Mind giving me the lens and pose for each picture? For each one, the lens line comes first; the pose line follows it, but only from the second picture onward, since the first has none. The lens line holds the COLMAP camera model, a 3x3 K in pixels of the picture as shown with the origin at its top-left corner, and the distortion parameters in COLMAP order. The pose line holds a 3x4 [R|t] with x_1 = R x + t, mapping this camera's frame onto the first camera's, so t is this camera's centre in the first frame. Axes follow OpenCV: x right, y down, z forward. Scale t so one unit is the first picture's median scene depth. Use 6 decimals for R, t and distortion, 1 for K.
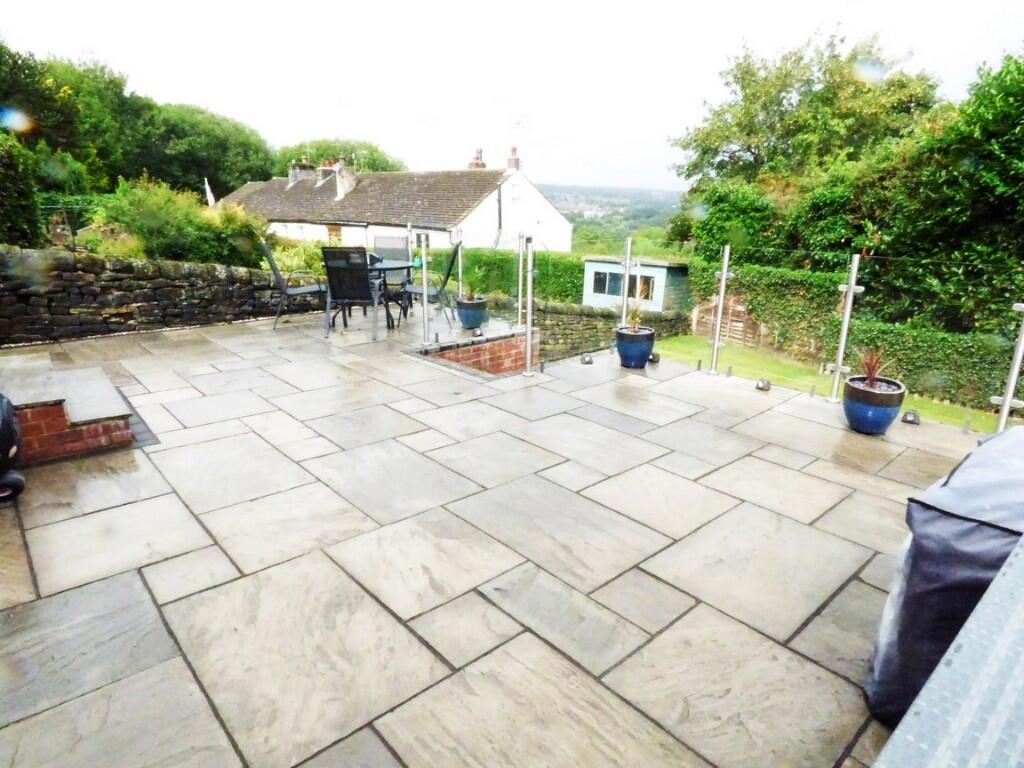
lens RADIAL K [[612.6, 0, 502.7], [0, 612.6, 384.1], [0, 0, 1]] dist [-0.014265, 0.006515]
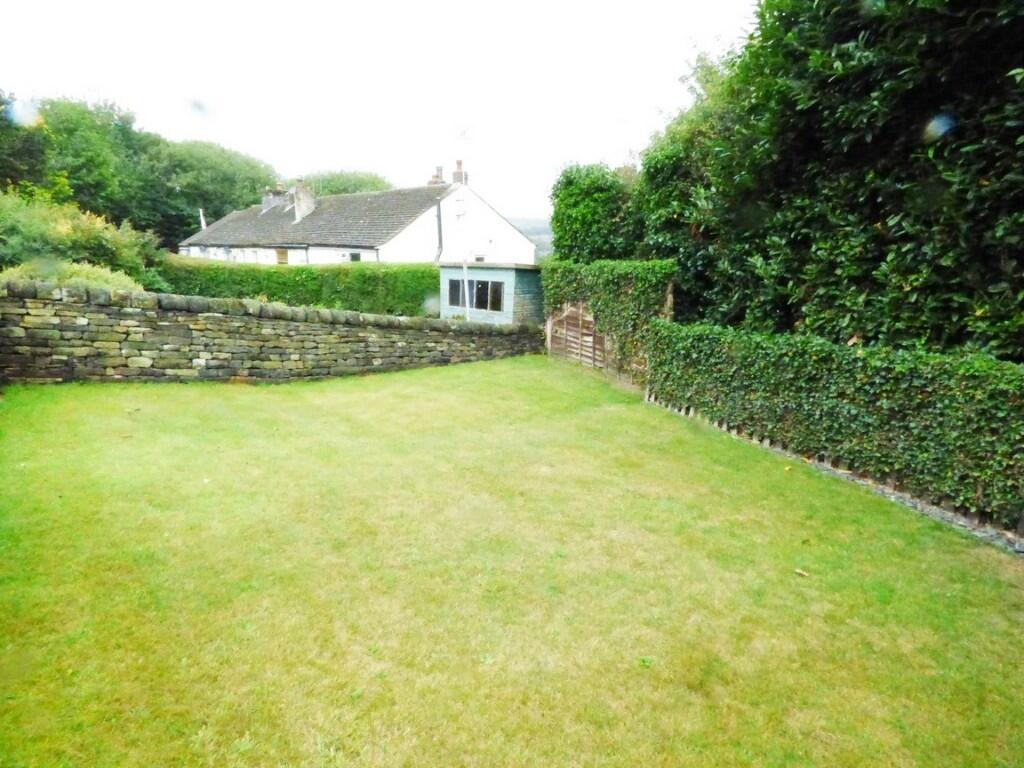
lens RADIAL K [[612.6, 0, 520.8], [0, 612.6, 383.0], [0, 0, 1]] dist [-0.014265, 0.006515]
pose [[0.999033, -0.001354, -0.043951, 0.306765], [-0.001219, 0.998288, -0.058482, 0.003129], [0.043955, 0.058479, 0.997321, 0.210829]]
